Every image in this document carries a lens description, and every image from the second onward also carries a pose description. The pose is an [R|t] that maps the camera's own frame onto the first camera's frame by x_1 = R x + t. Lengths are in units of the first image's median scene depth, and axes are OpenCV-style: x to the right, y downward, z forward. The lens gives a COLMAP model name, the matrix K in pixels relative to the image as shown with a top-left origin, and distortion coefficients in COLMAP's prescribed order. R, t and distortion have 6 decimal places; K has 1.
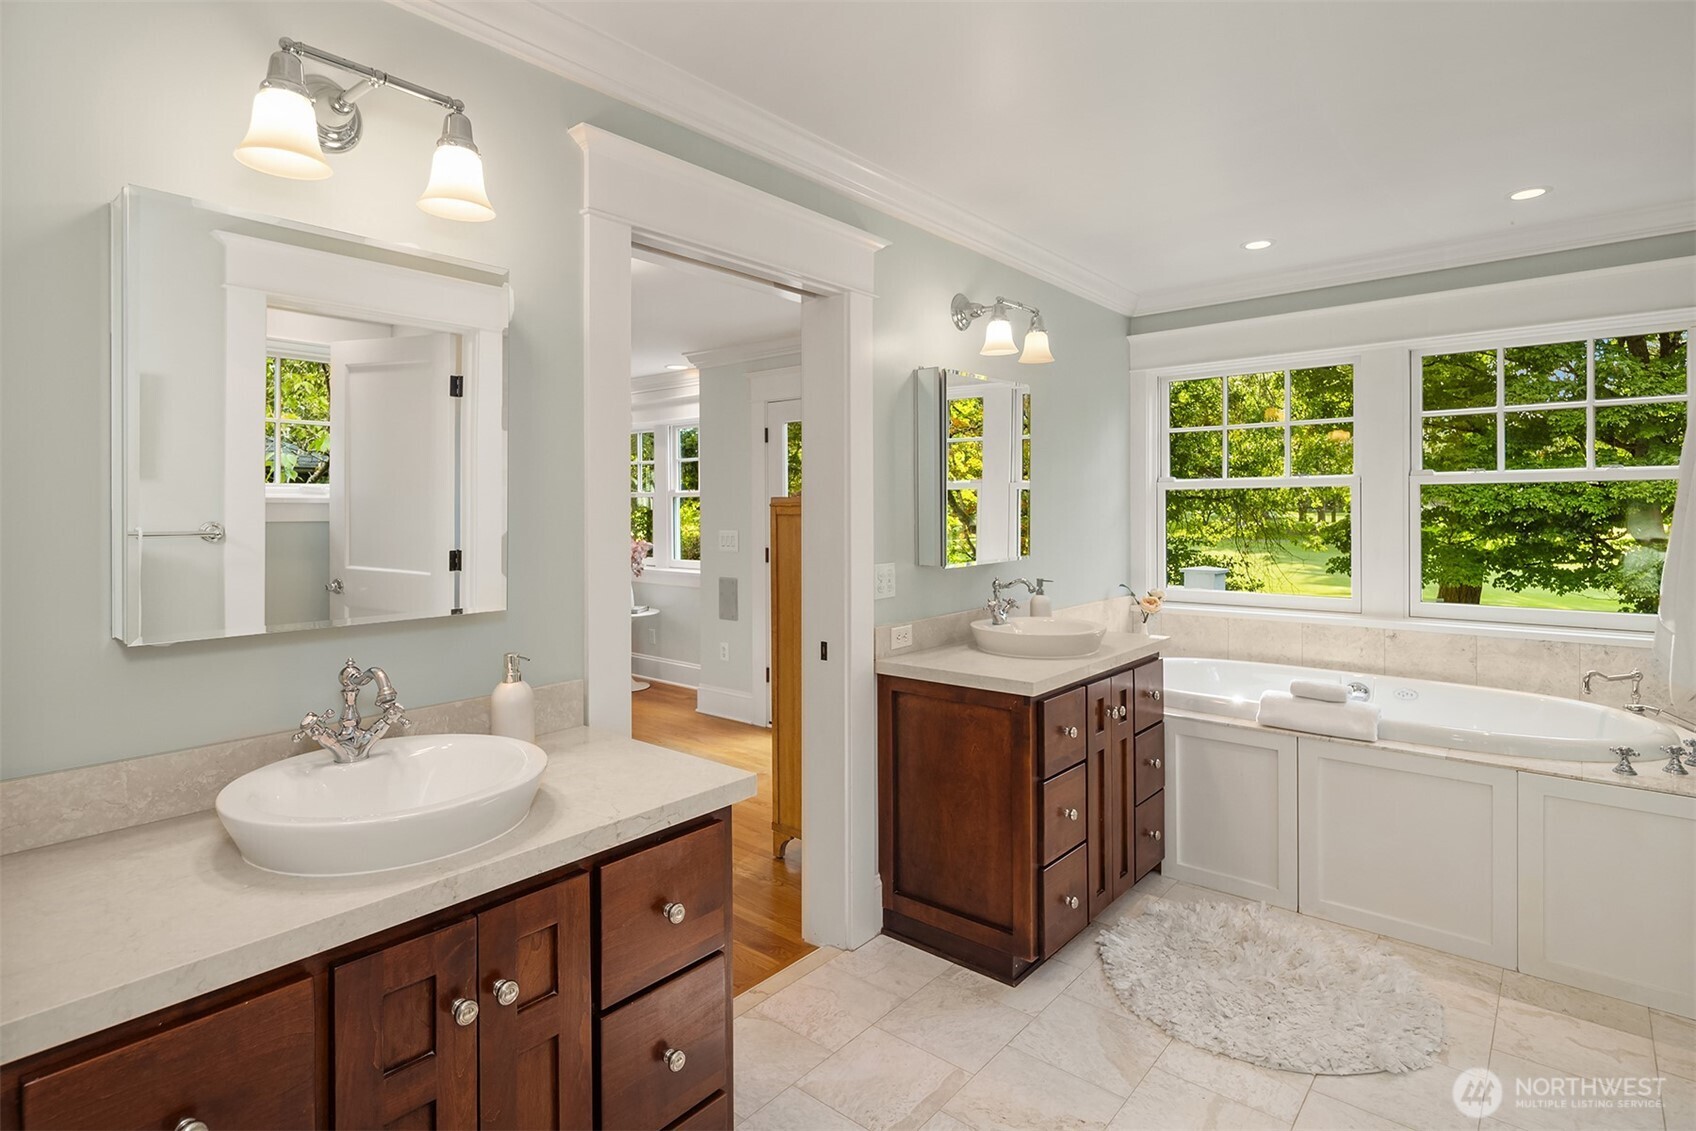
lens RADIAL K [[860.5, 0, 837.8], [0, 860.5, 512.8], [0, 0, 1]] dist [0.002232, 0.000754]
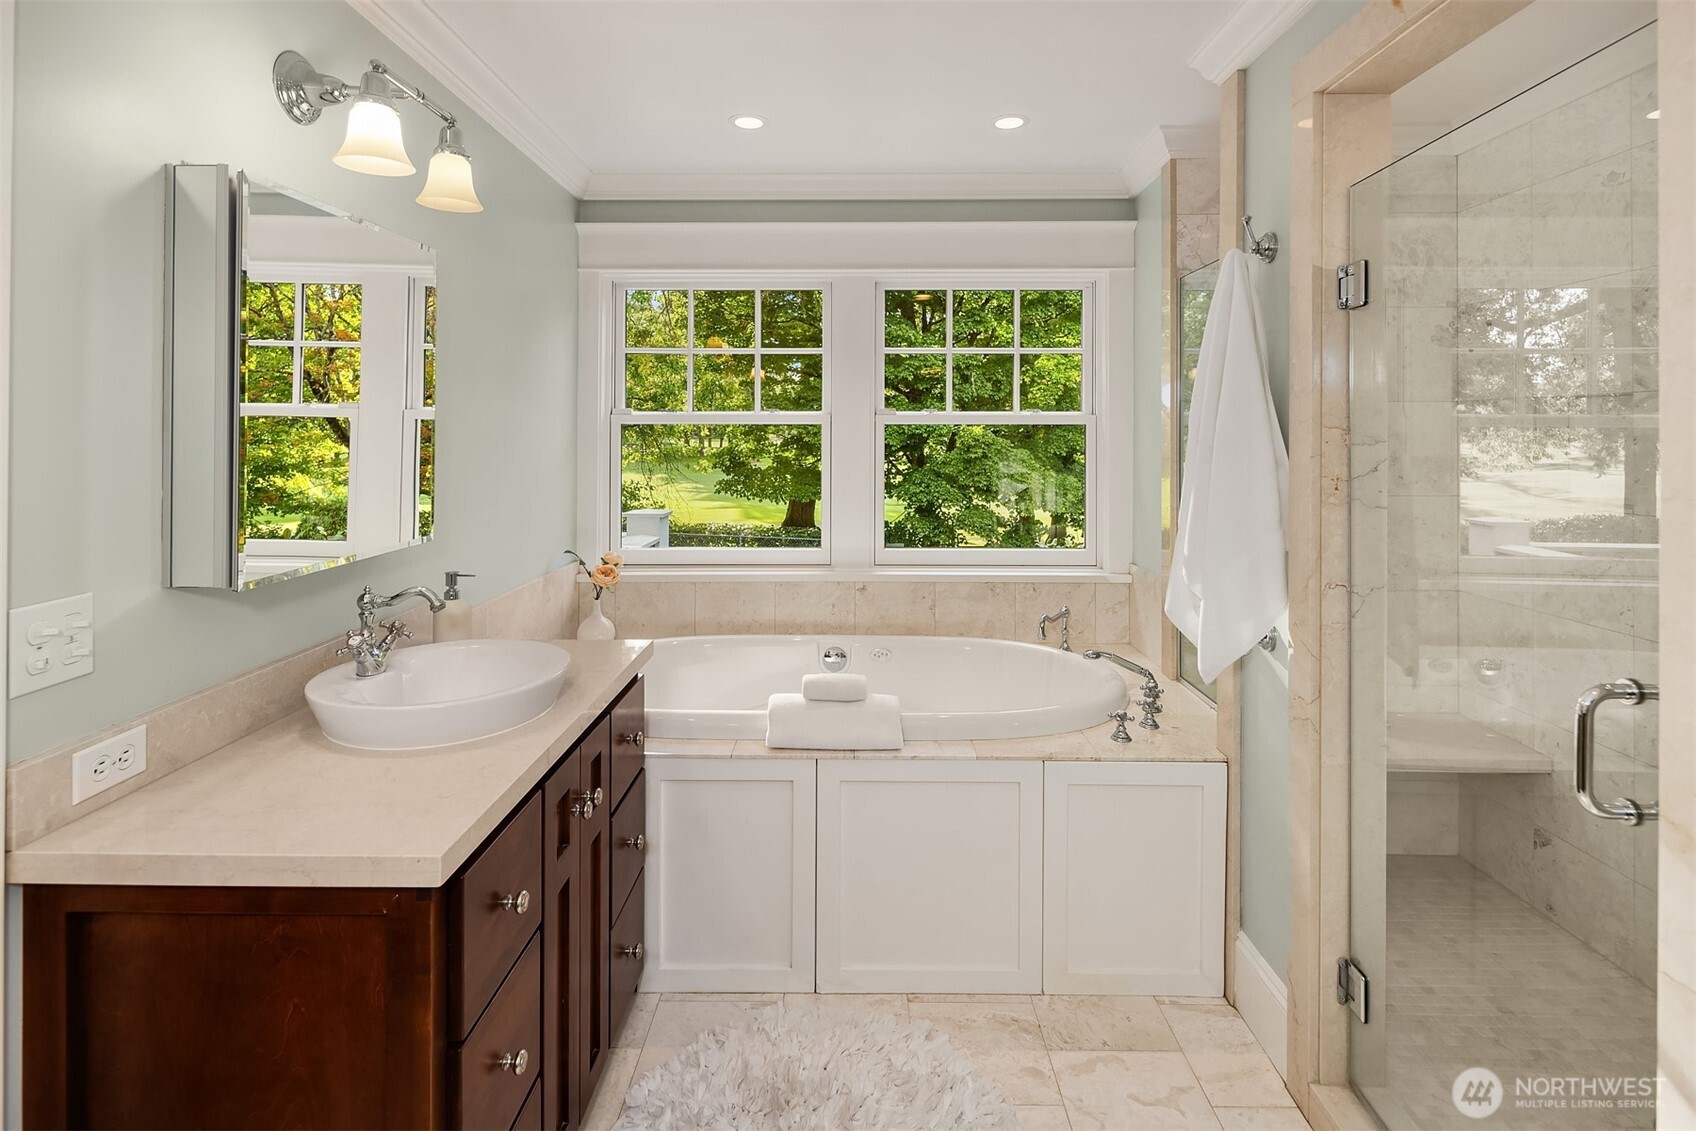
lens RADIAL K [[828.5, 0, 848.0], [0, 828.5, 431.7], [0, 0, 1]] dist [0.001106, -0.001003]
pose [[0.775347, 0.010464, 0.631449, 0.076081], [-0.004953, 0.999933, -0.010488, -0.016363], [-0.631516, 0.005005, 0.775346, 0.344924]]
